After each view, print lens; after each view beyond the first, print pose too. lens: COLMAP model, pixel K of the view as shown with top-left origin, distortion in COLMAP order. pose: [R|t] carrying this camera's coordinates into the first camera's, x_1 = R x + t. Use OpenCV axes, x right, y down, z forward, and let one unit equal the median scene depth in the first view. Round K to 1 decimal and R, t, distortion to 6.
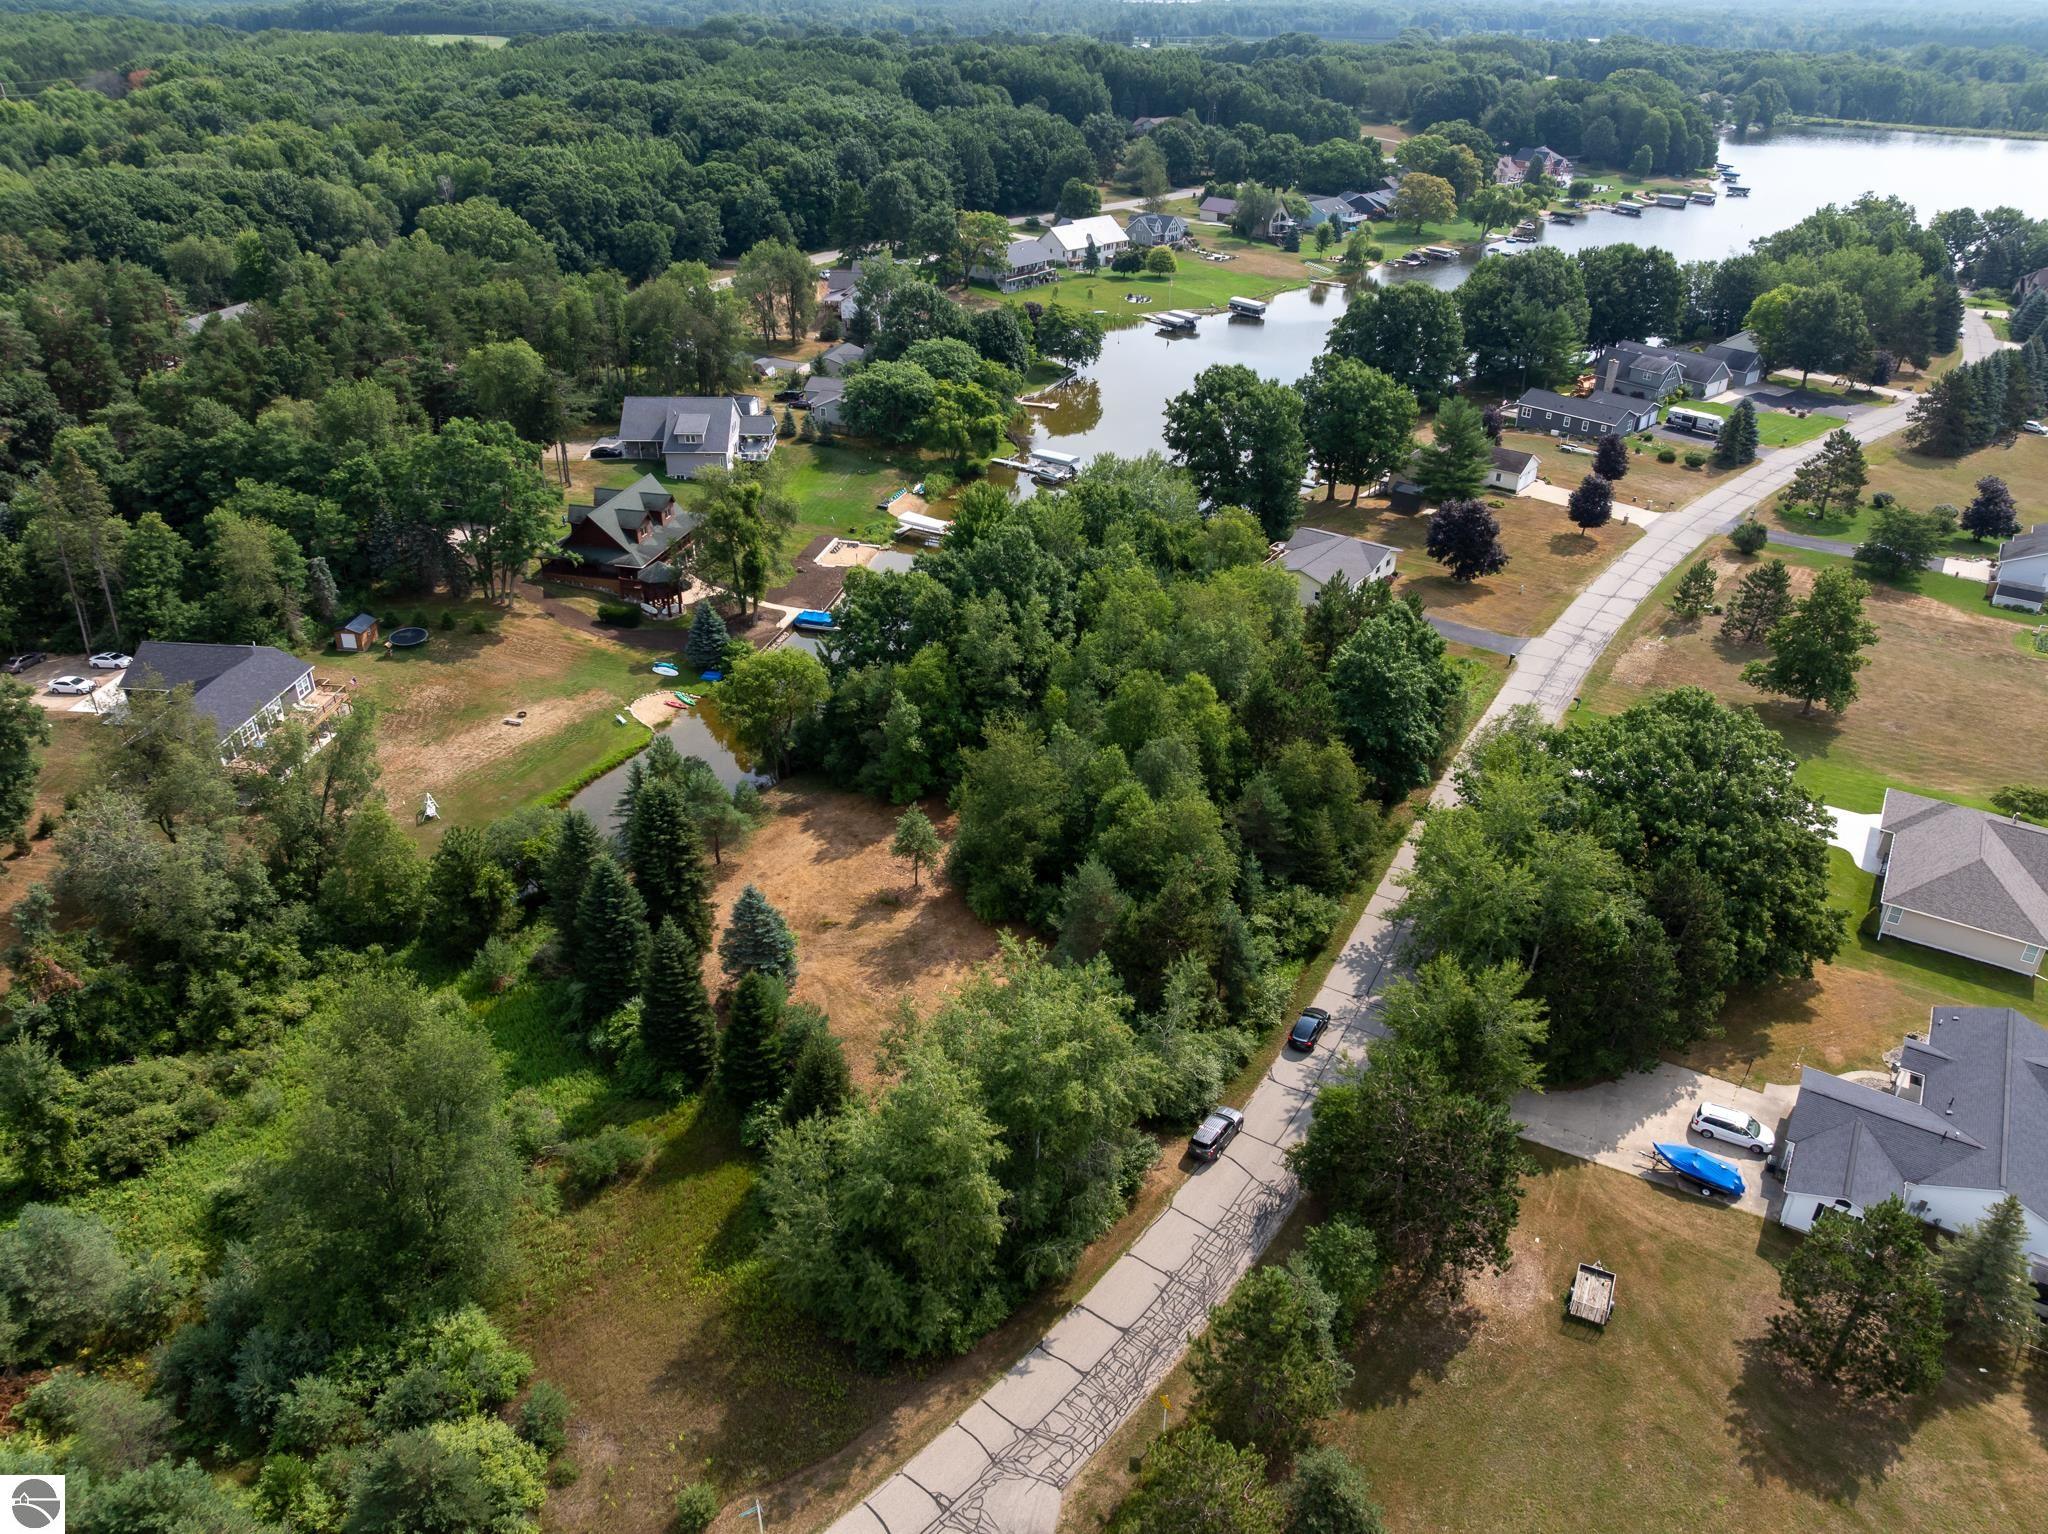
lens RADIAL K [[1448.6, 0, 1024.9], [0, 1448.6, 764.6], [0, 0, 1]] dist [-0.048468, 0.016594]
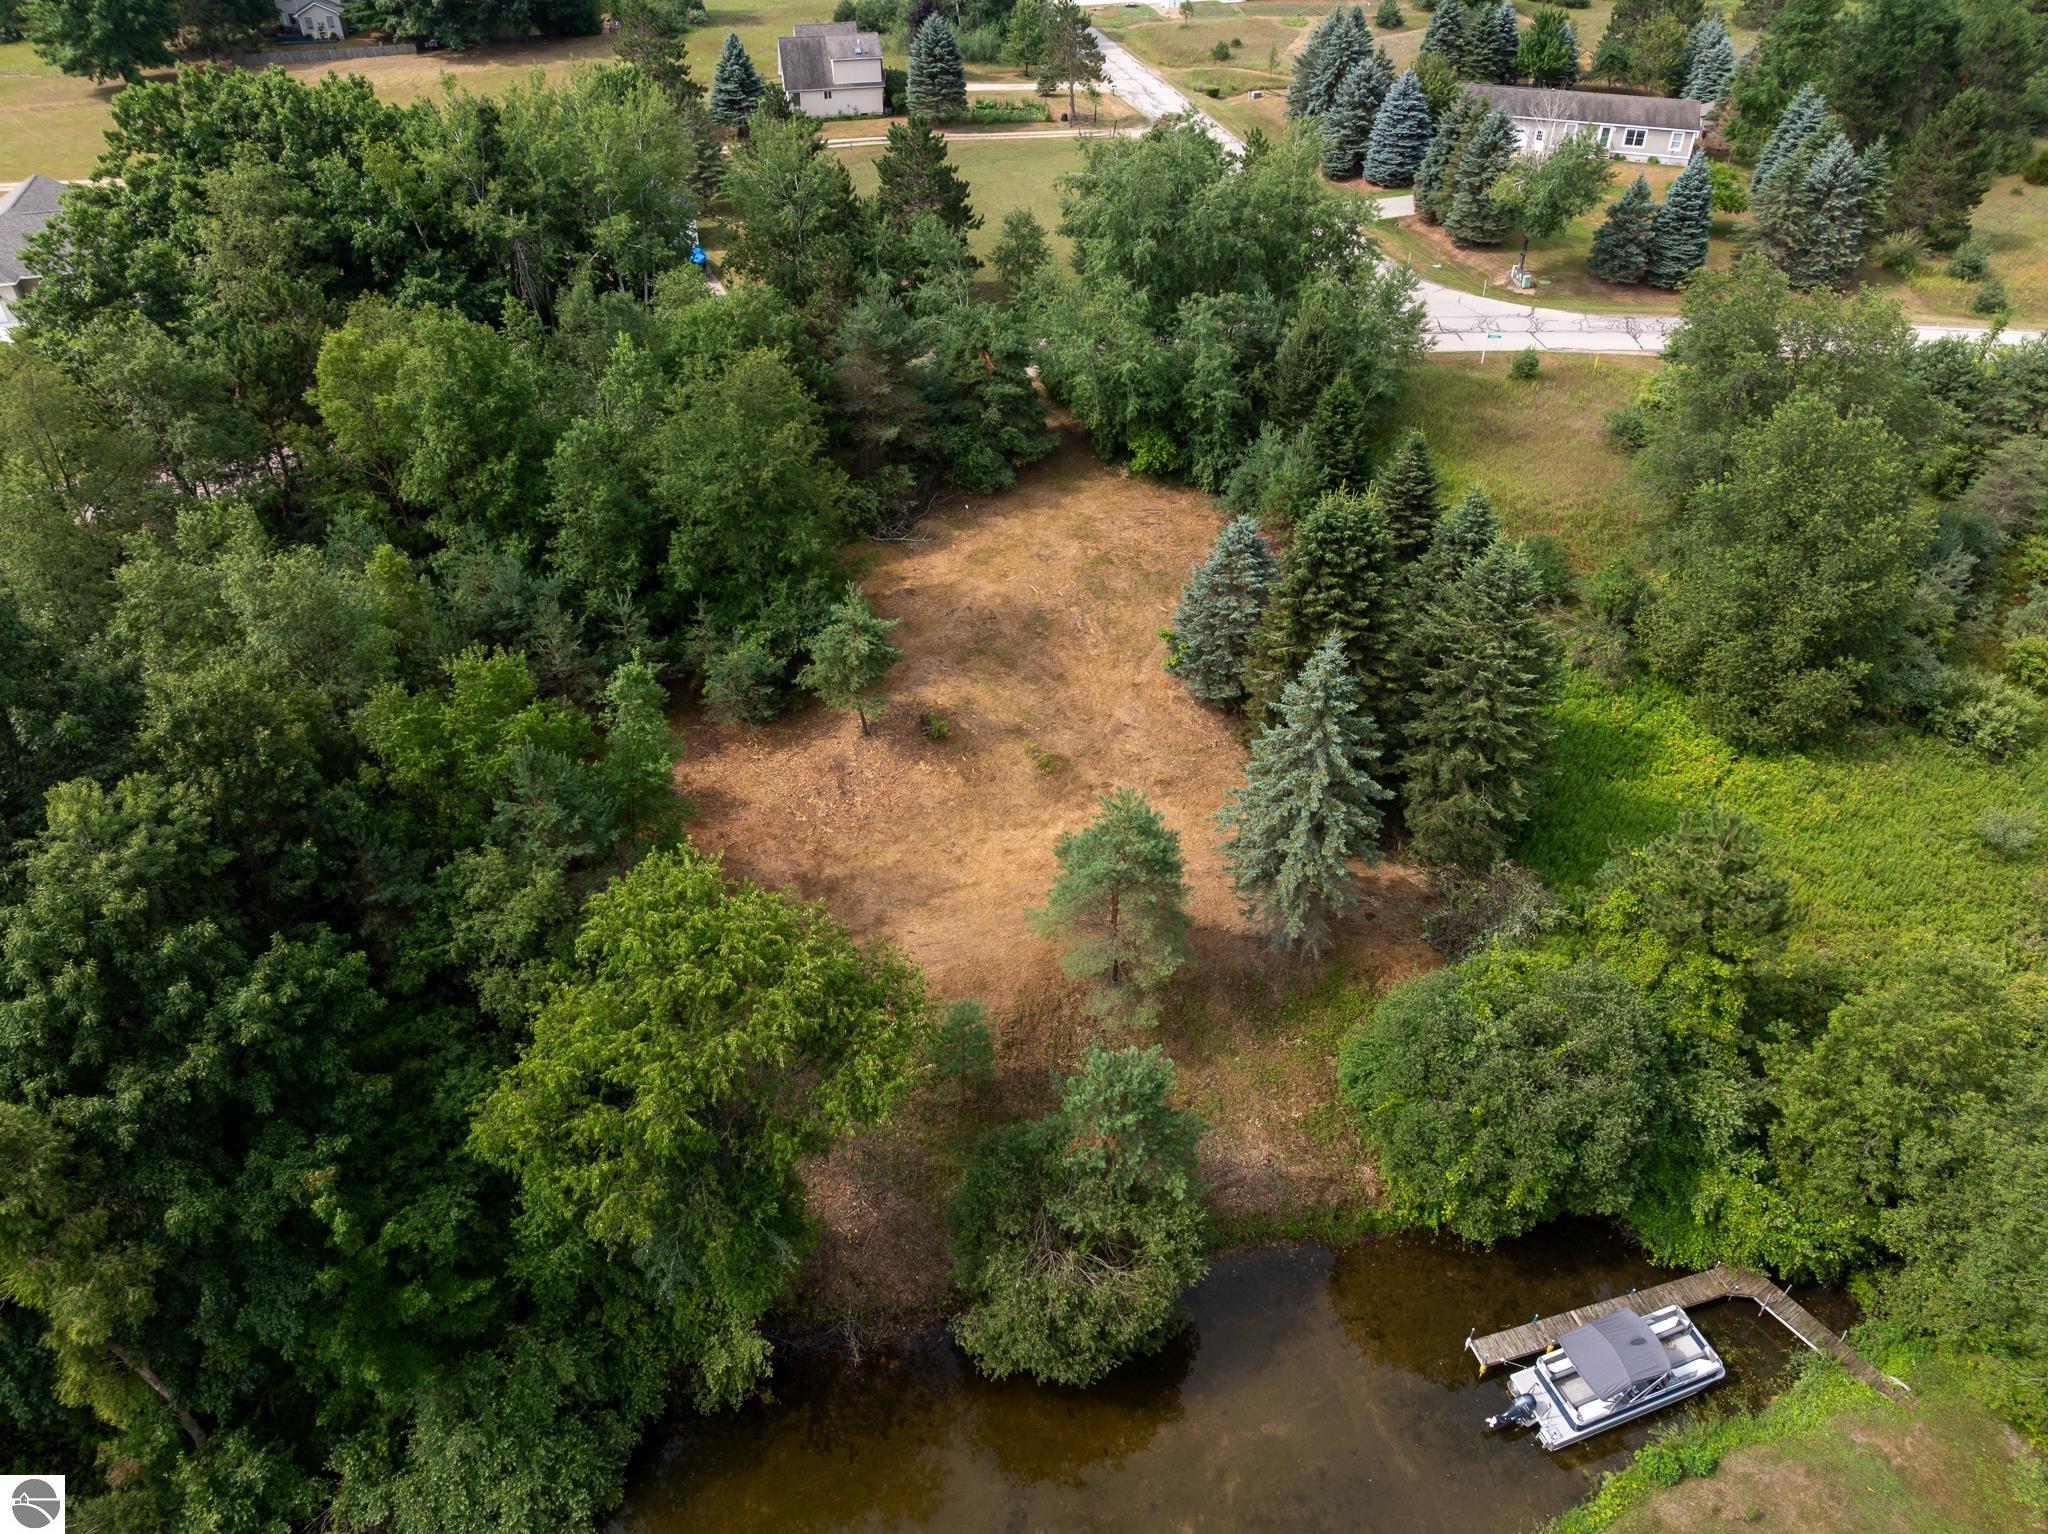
lens RADIAL K [[1448.6, 0, 1024.9], [0, 1448.6, 764.6], [0, 0, 1]] dist [-0.048468, 0.016594]
pose [[-0.780039, -0.390204, 0.489163, -0.277001], [0.299084, 0.454163, 0.839216, -0.248444], [-0.549625, 0.800922, -0.237561, 0.775530]]
